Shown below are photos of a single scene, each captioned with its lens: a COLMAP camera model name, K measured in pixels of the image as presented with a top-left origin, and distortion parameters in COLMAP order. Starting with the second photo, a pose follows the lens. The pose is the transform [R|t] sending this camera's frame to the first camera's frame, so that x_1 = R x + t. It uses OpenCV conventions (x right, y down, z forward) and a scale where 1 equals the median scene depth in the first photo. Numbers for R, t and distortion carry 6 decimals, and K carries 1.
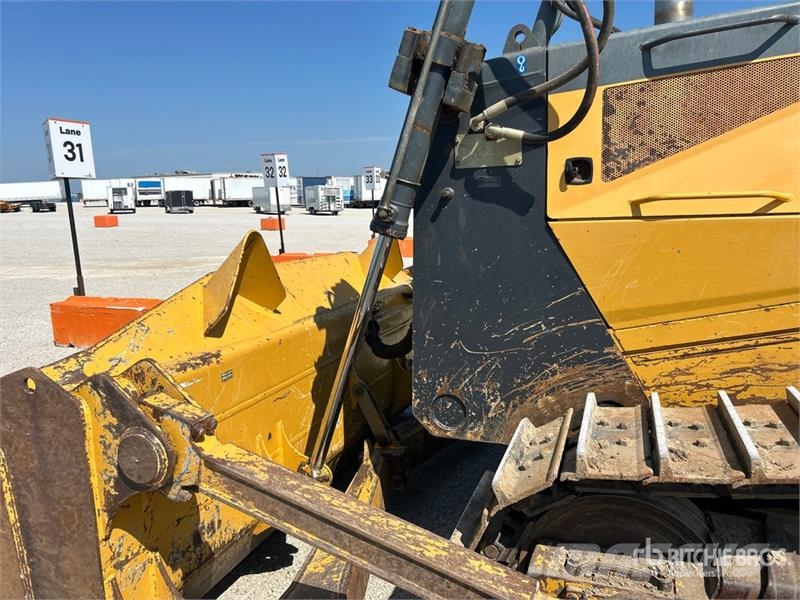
lens RADIAL K [[602.8, 0, 398.8], [0, 602.8, 293.7], [0, 0, 1]] dist [0.056569, -0.063677]
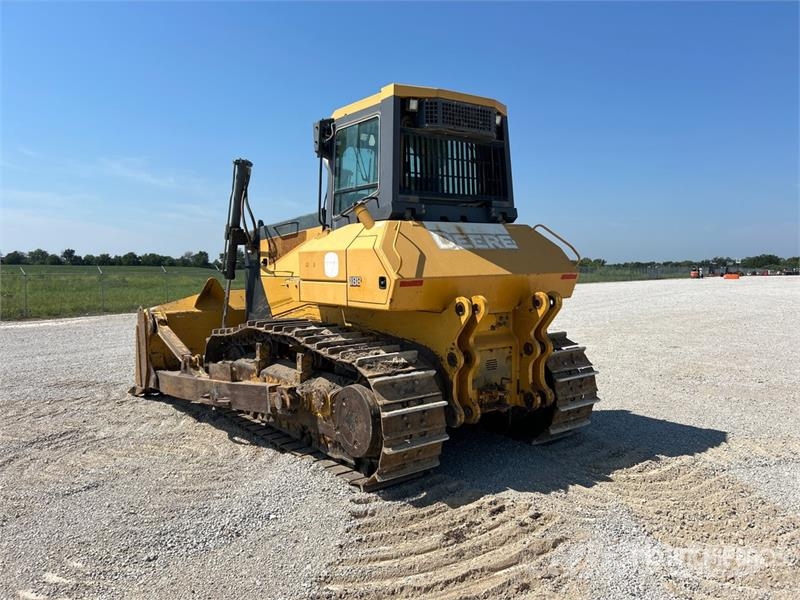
lens RADIAL K [[606.8, 0, 396.2], [0, 606.8, 297.3], [0, 0, 1]] dist [0.041262, -0.049863]
pose [[0.832599, 0.047721, -0.551817, 2.563442], [-0.079095, 0.996315, -0.033180, 0.048501], [0.548200, 0.071271, 0.833305, -1.320268]]
